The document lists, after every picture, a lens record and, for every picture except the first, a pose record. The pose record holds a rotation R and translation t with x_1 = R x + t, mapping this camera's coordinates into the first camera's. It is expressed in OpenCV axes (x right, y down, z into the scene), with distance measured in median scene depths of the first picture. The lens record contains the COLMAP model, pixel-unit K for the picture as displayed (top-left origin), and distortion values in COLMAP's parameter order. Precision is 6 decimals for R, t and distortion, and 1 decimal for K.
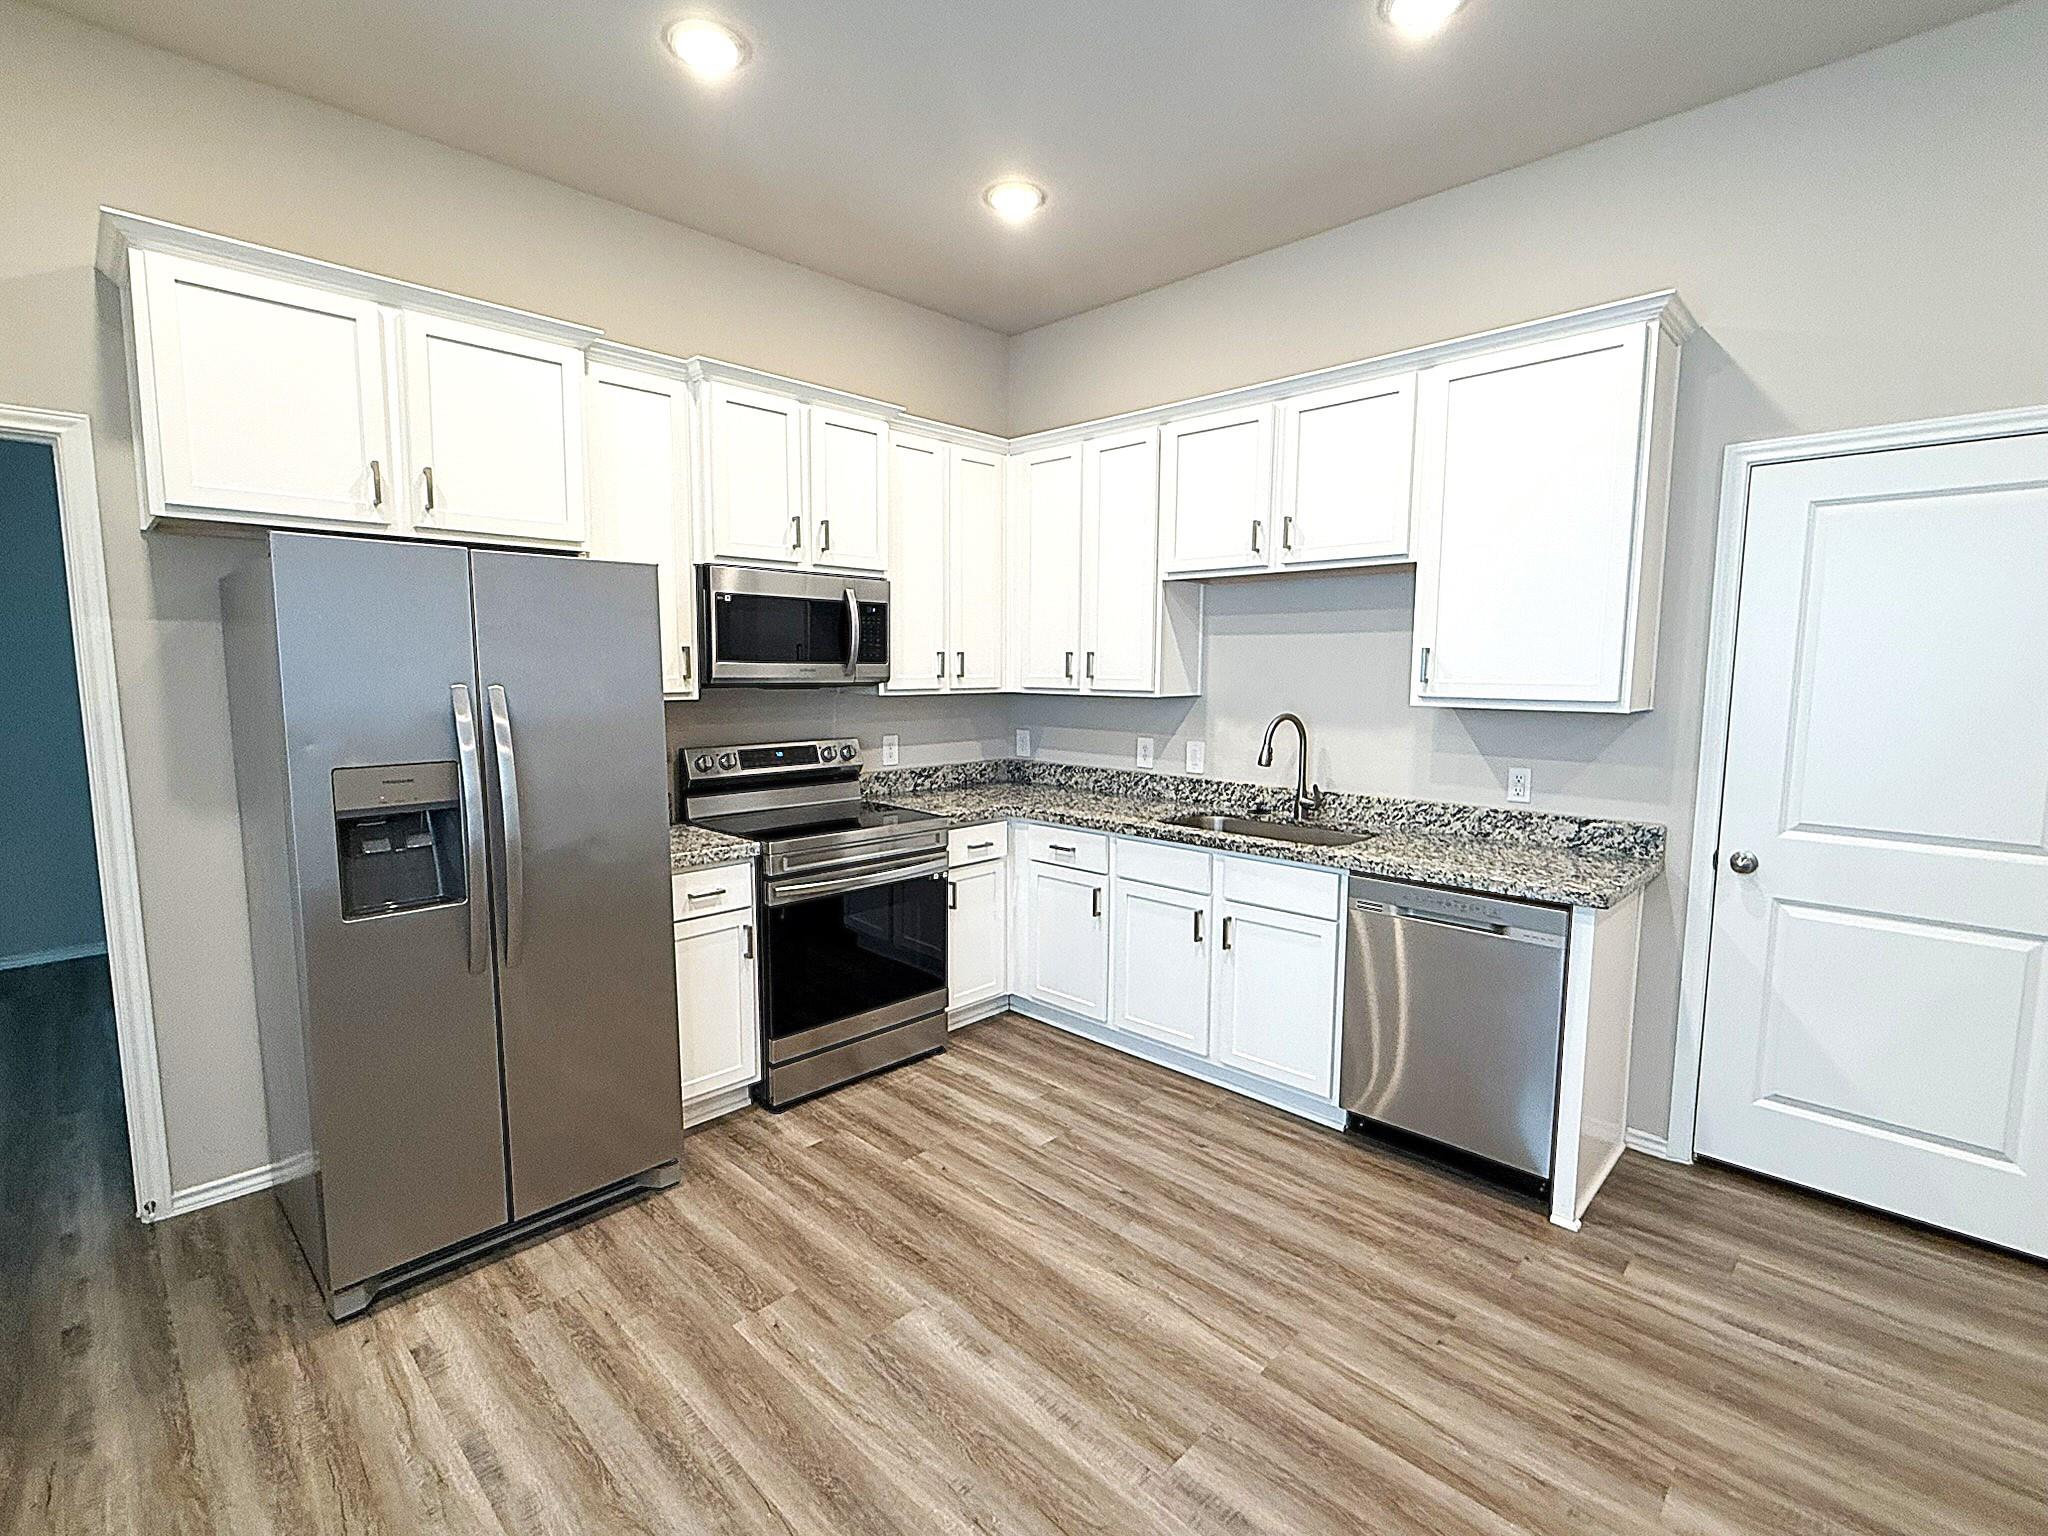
lens RADIAL K [[947.0, 0, 1025.7], [0, 947.0, 763.9], [0, 0, 1]] dist [-0.006940, 0.001517]
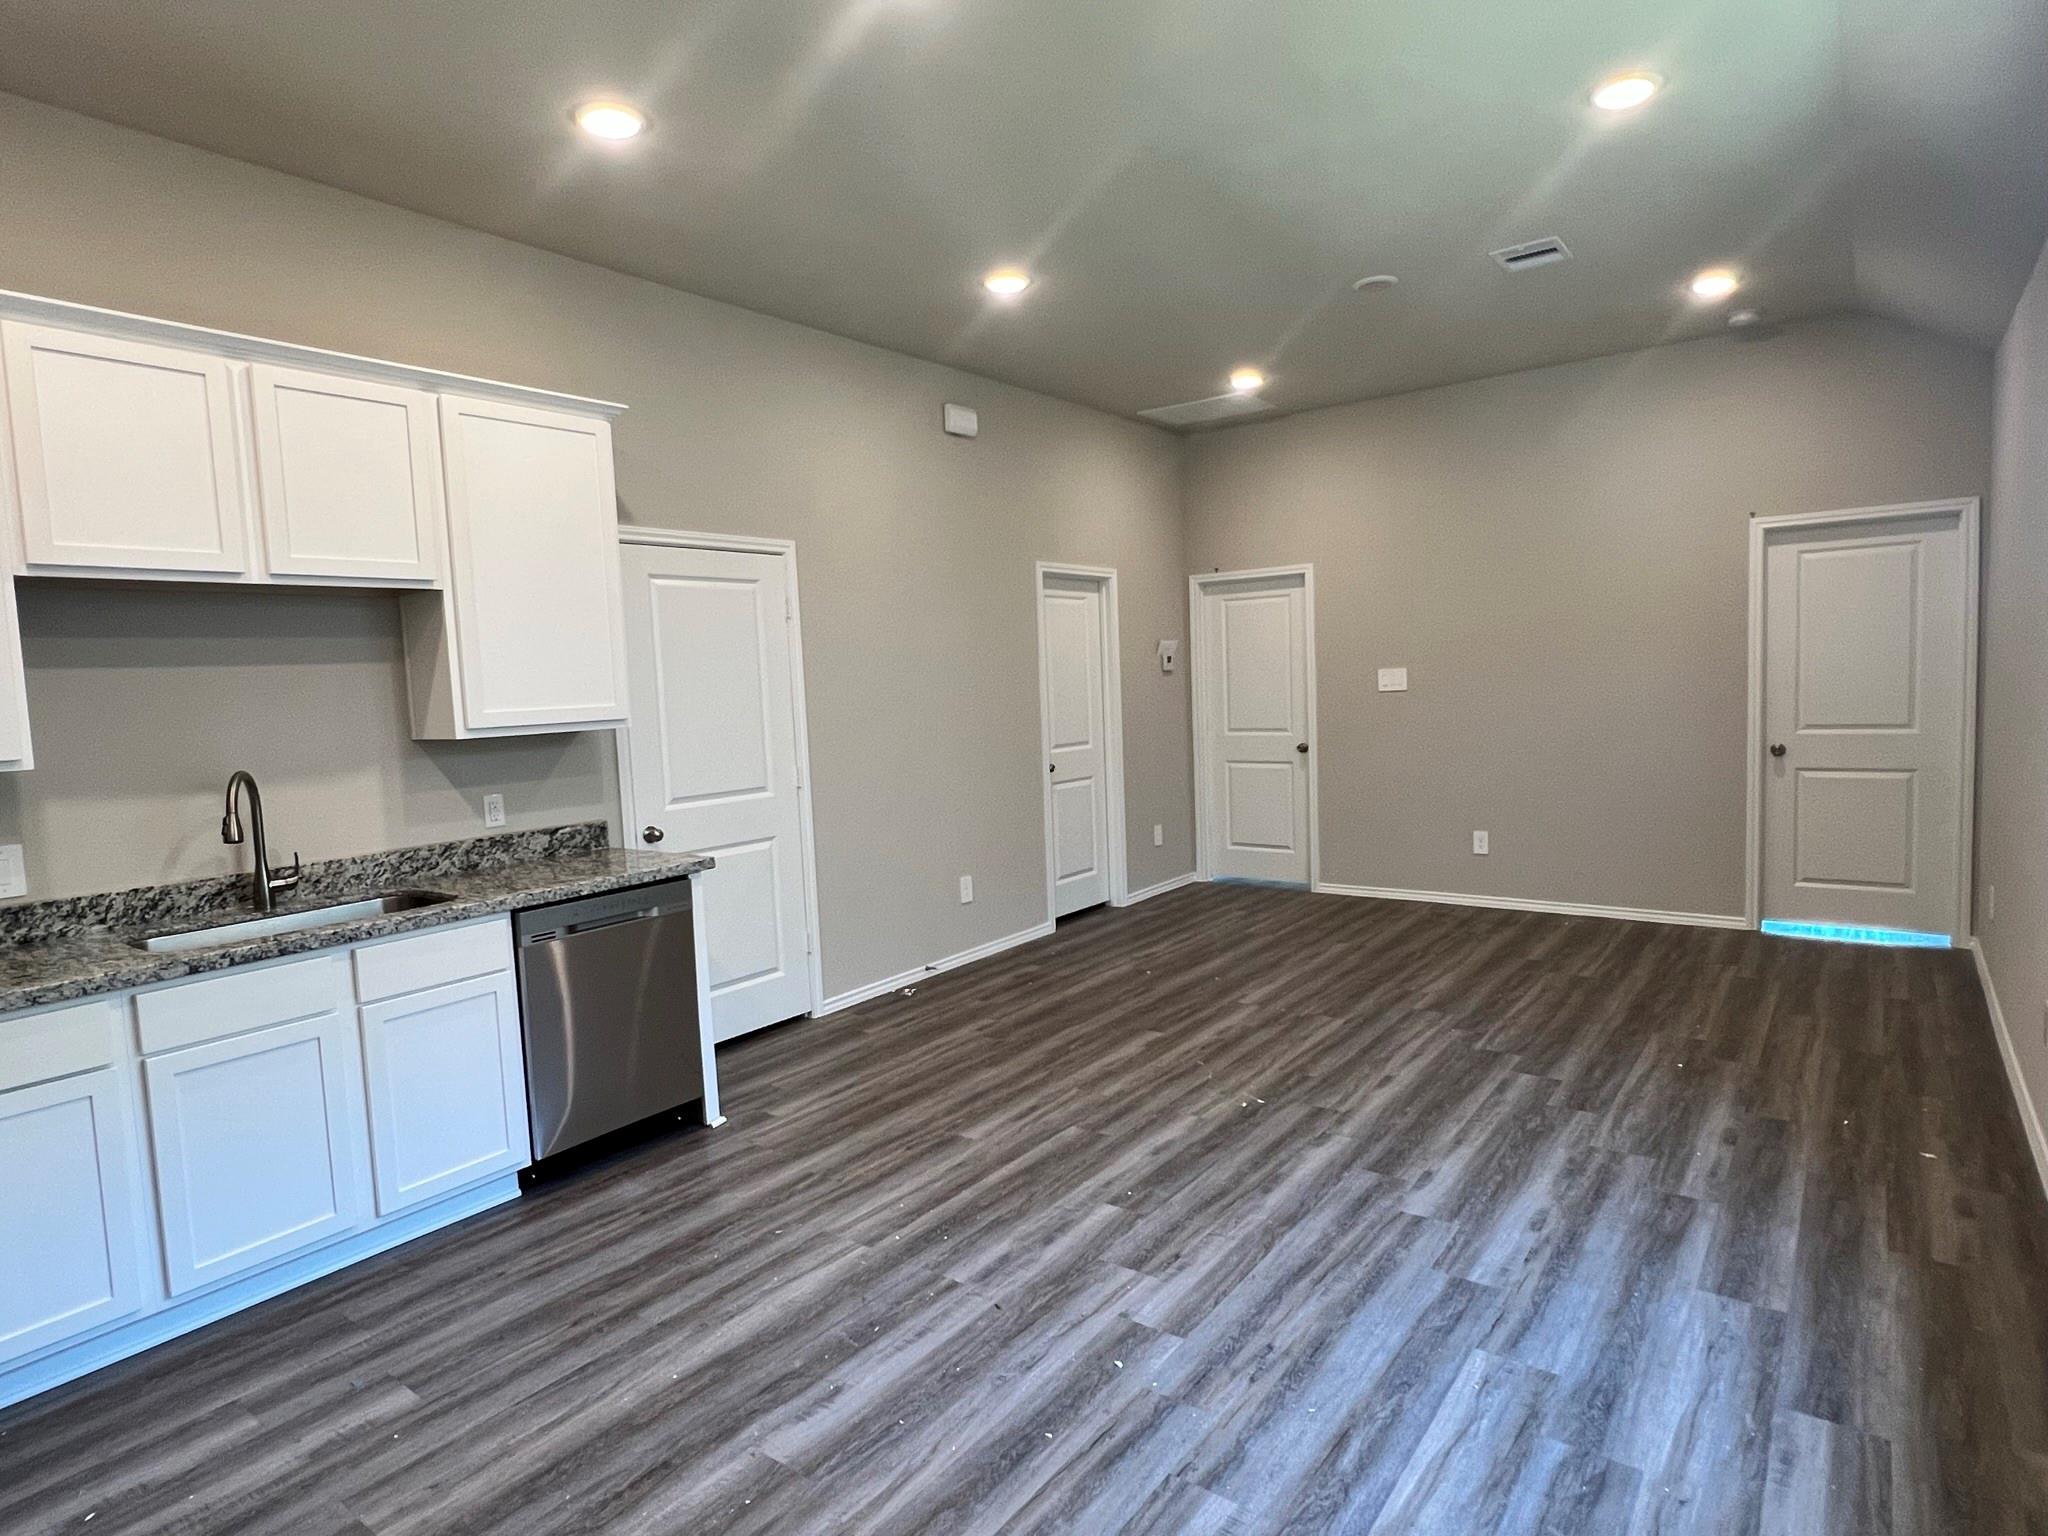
lens RADIAL K [[1109.0, 0, 1022.5], [0, 1109.0, 767.6], [0, 0, 1]] dist [0.008025, -0.002522]
pose [[-0.116587, -0.081012, 0.989871, -0.836902], [0.149658, 0.983855, 0.098146, -0.063652], [-0.981840, 0.159584, -0.102581, 0.608312]]
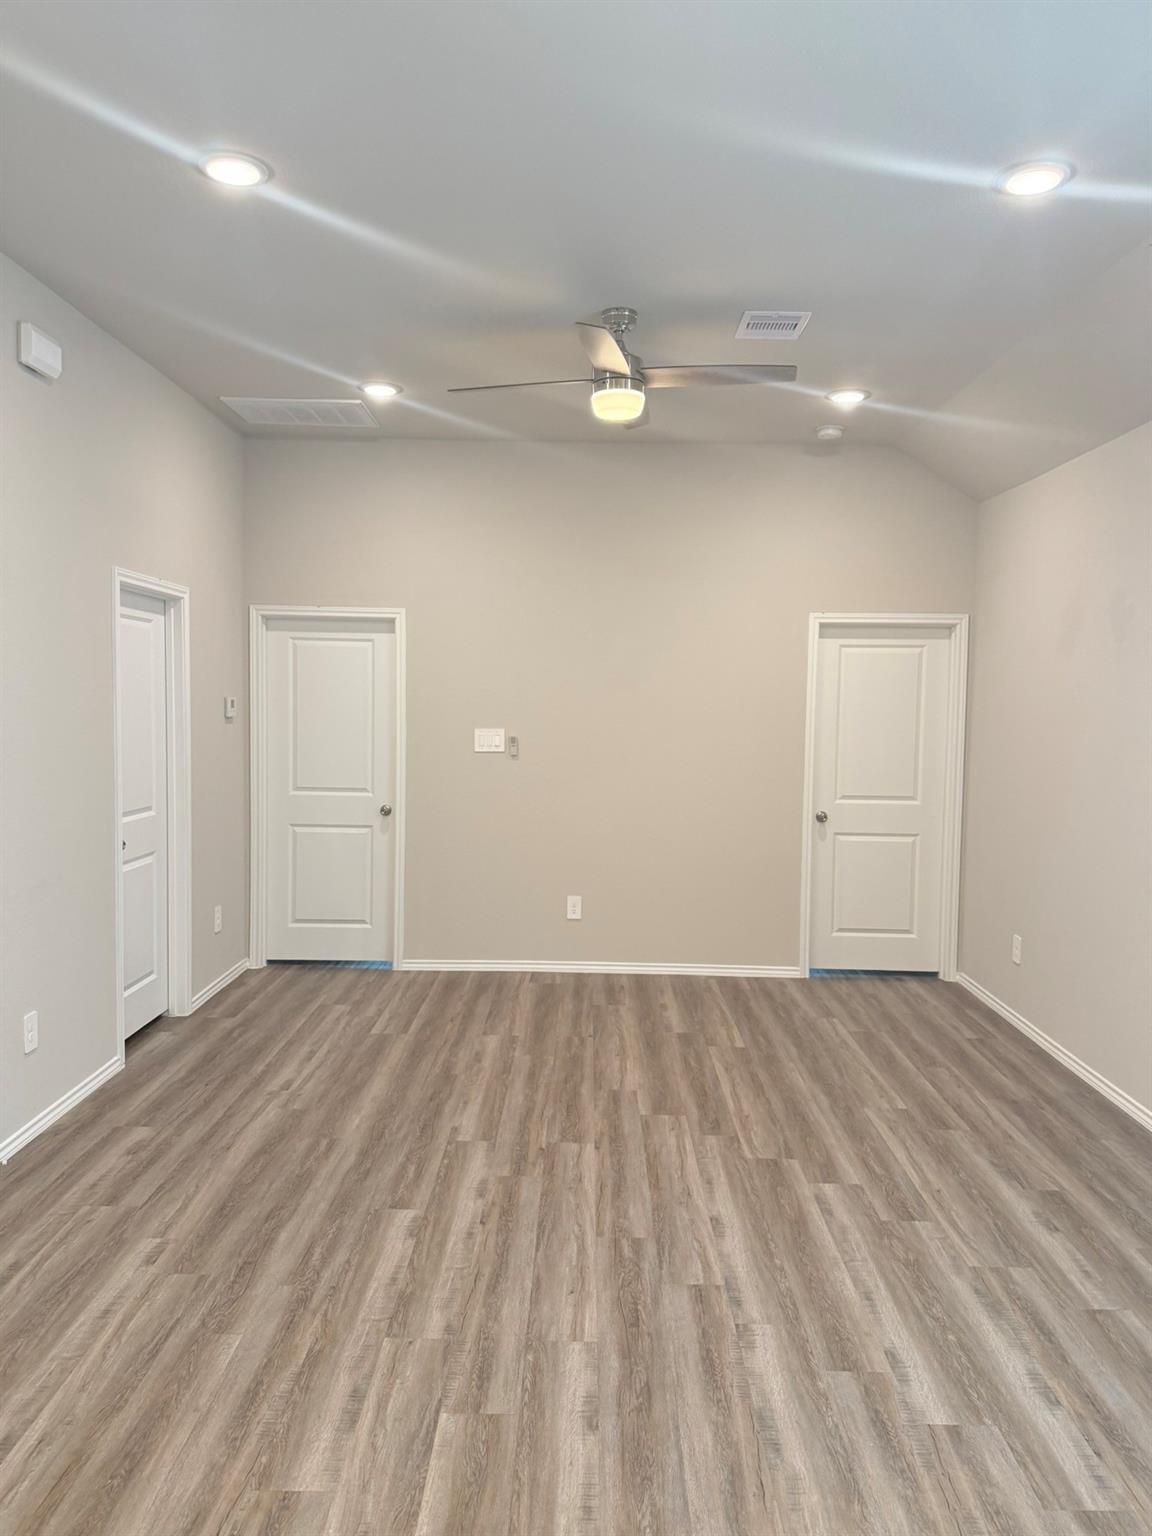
lens RADIAL K [[1080.7, 0, 565.5], [0, 1080.7, 771.3], [0, 0, 1]] dist [0.045513, -0.053724]
pose [[-0.680464, -0.061169, 0.730224, -0.258162], [0.063112, 0.987915, 0.141566, -0.135795], [-0.730059, 0.142416, -0.668380, 0.921707]]
